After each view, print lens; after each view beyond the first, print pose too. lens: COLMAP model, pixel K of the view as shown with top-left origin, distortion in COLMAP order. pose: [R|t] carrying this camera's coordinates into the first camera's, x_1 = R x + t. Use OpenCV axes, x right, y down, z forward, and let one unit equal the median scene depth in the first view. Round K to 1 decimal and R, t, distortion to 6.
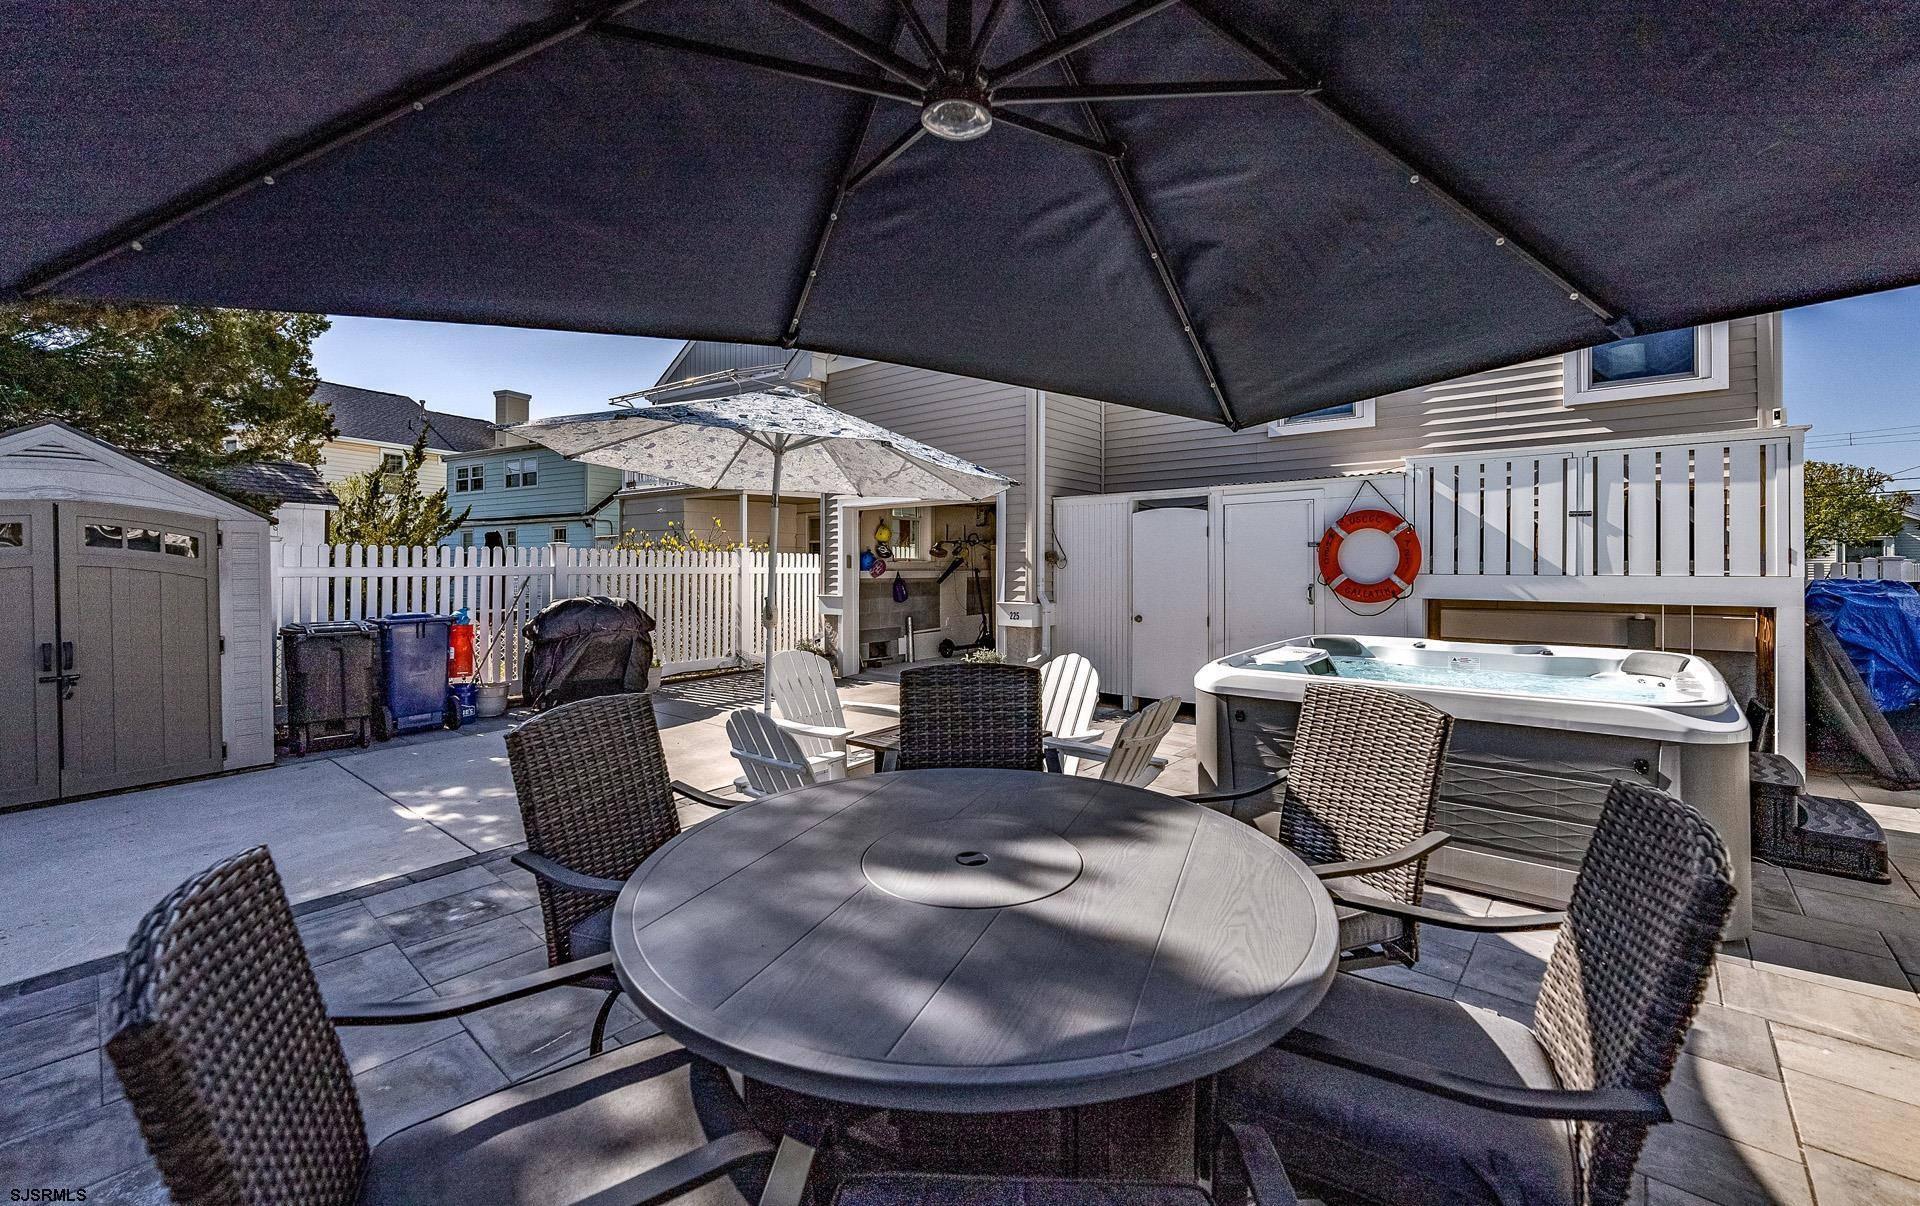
lens RADIAL K [[774.8, 0, 952.0], [0, 774.8, 560.6], [0, 0, 1]] dist [0.000818, -0.000379]
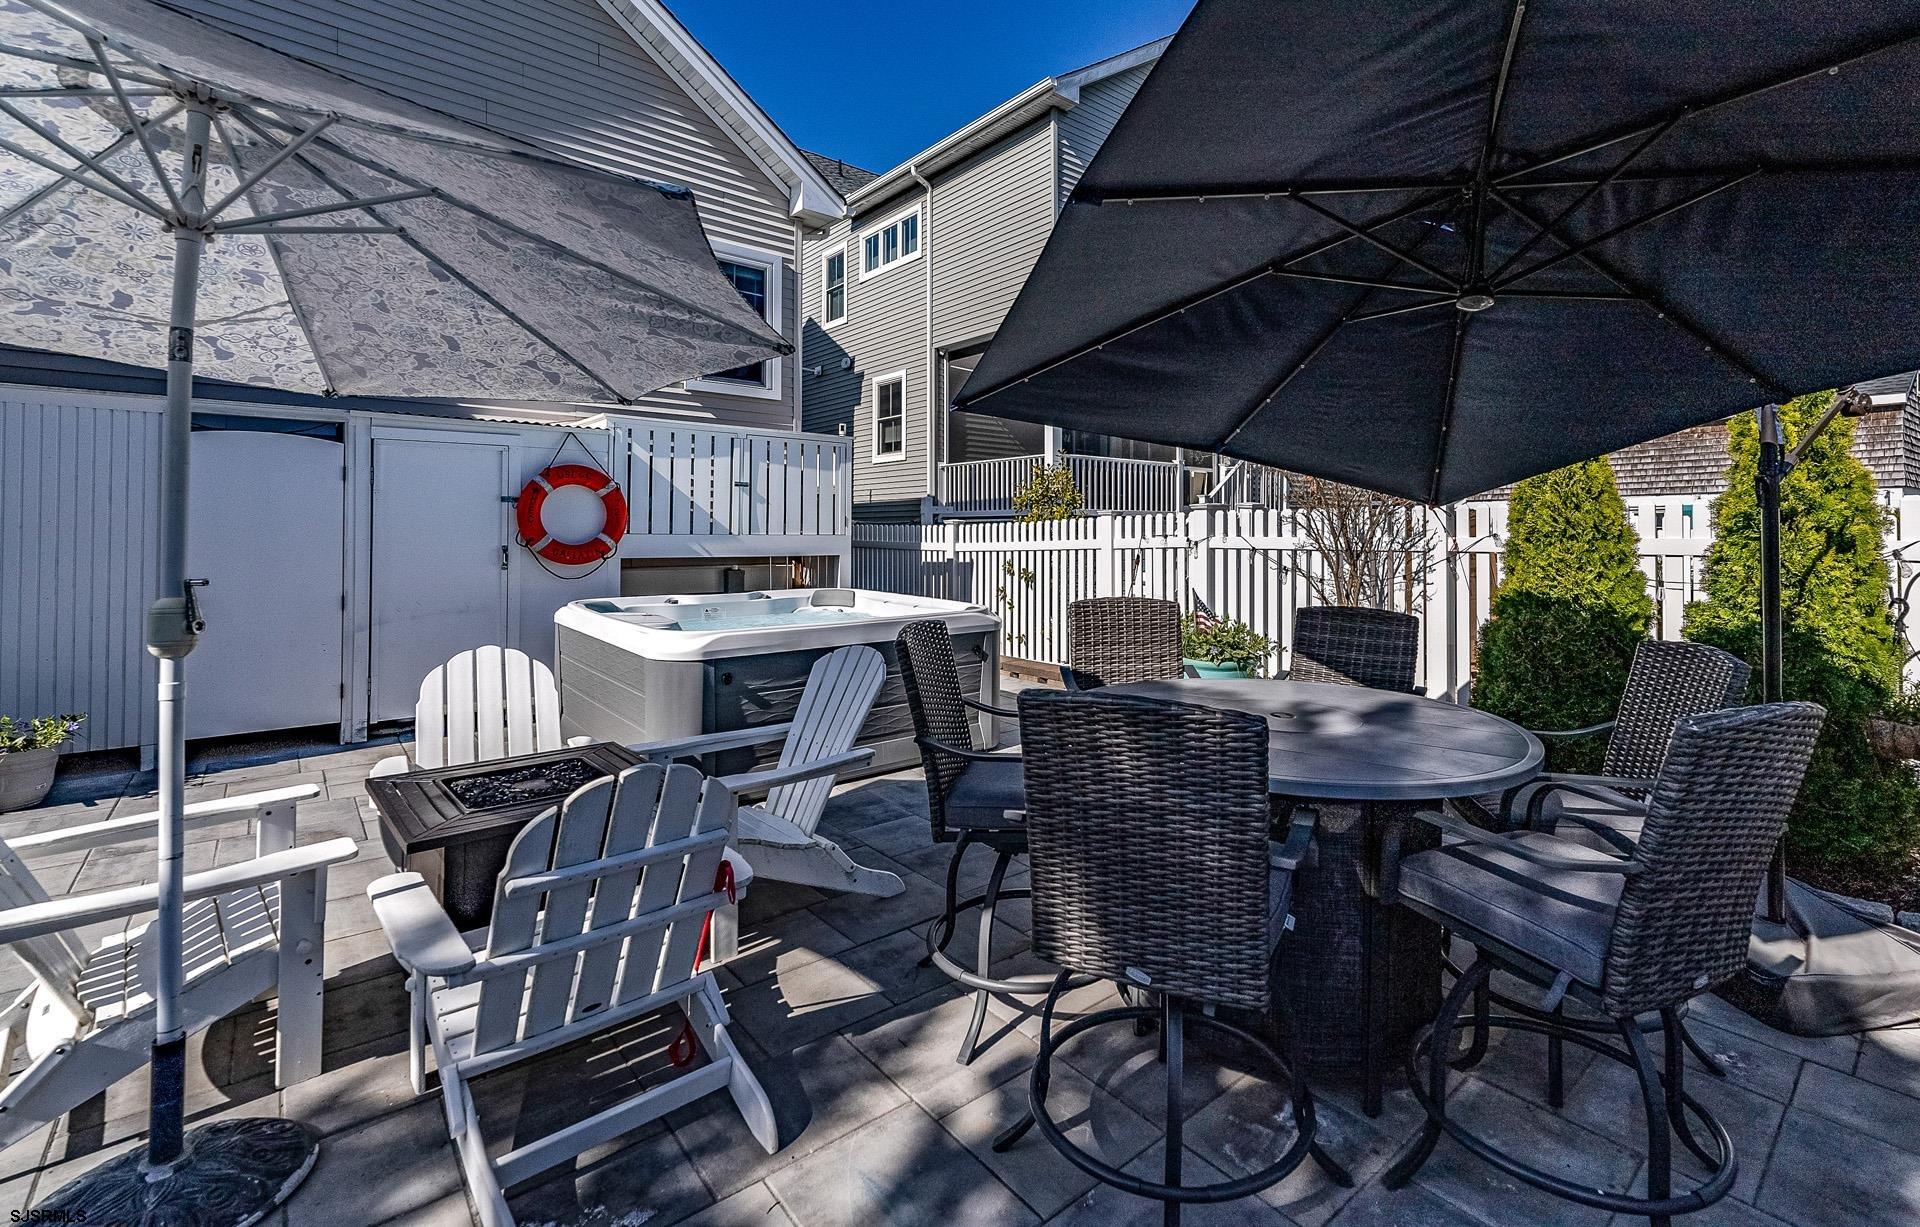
lens RADIAL K [[842.6, 0, 1048.4], [0, 842.6, 526.2], [0, 0, 1]] dist [0.000973, -0.000431]
pose [[0.109726, 0.010626, 0.993905, -0.382977], [-0.010121, 0.999903, -0.009573, 0.011423], [-0.993910, -0.009009, 0.109823, 0.305617]]
